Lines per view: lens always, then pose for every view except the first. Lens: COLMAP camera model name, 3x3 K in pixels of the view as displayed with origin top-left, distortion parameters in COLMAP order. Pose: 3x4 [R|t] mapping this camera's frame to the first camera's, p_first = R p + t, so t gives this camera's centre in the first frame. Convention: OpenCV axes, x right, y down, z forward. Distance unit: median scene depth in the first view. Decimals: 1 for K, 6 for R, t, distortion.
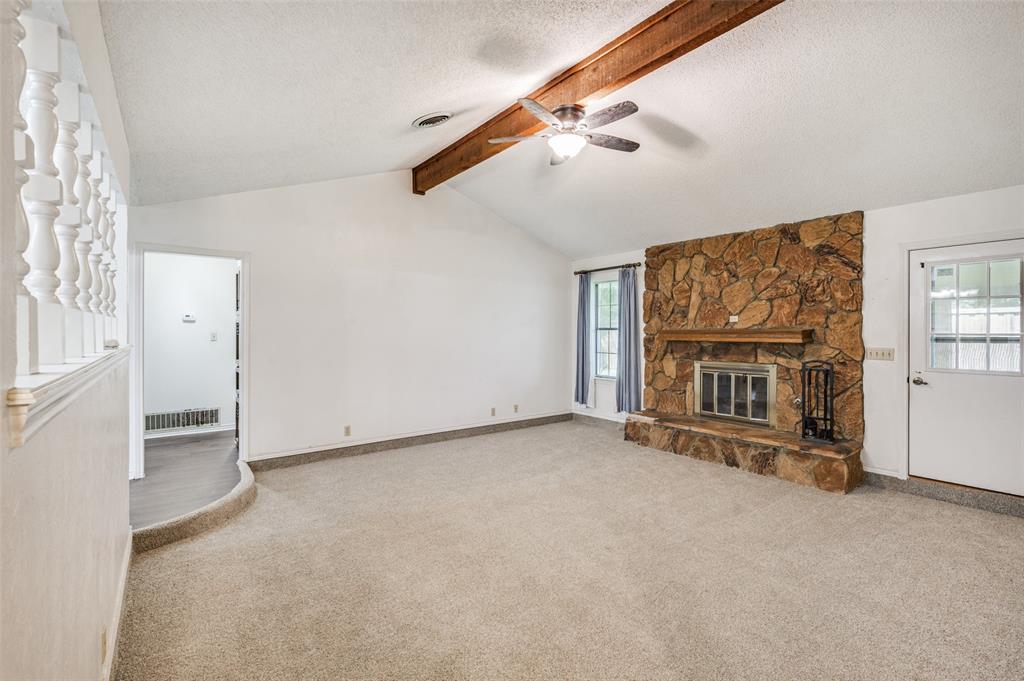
lens RADIAL K [[461.4, 0, 513.5], [0, 461.4, 334.6], [0, 0, 1]] dist [-0.000309, -0.000222]
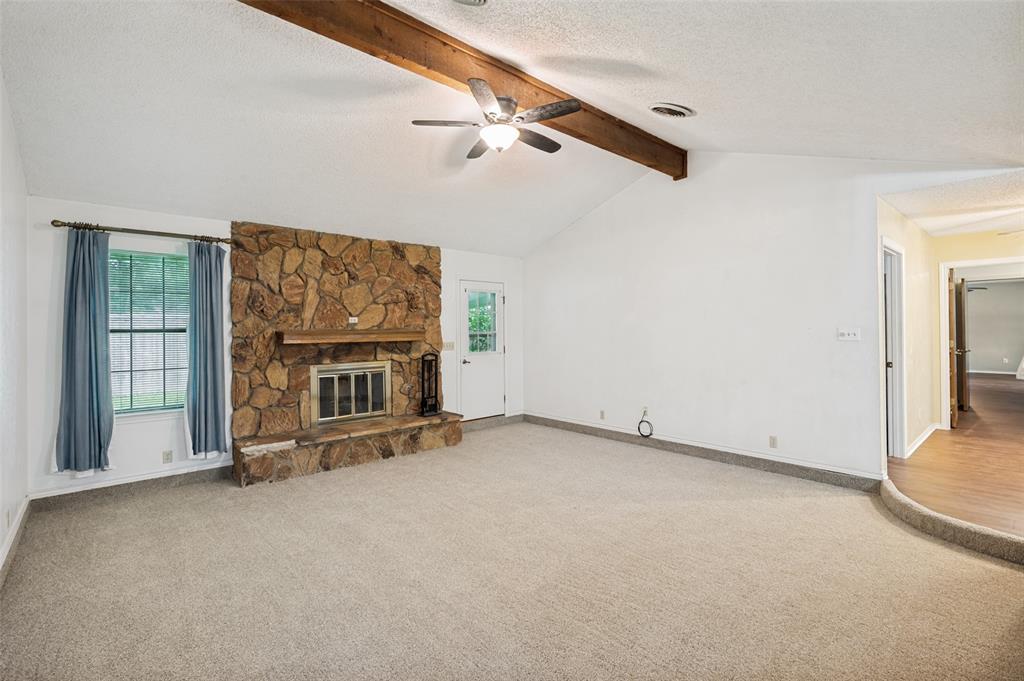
lens RADIAL K [[467.4, 0, 517.1], [0, 467.4, 327.8], [0, 0, 1]] dist [-0.000218, -0.000214]
pose [[-0.084172, 0.003460, 0.996445, -0.586179], [0.017555, 0.999844, -0.001989, -0.008248], [-0.996297, 0.017325, -0.084220, 0.723892]]
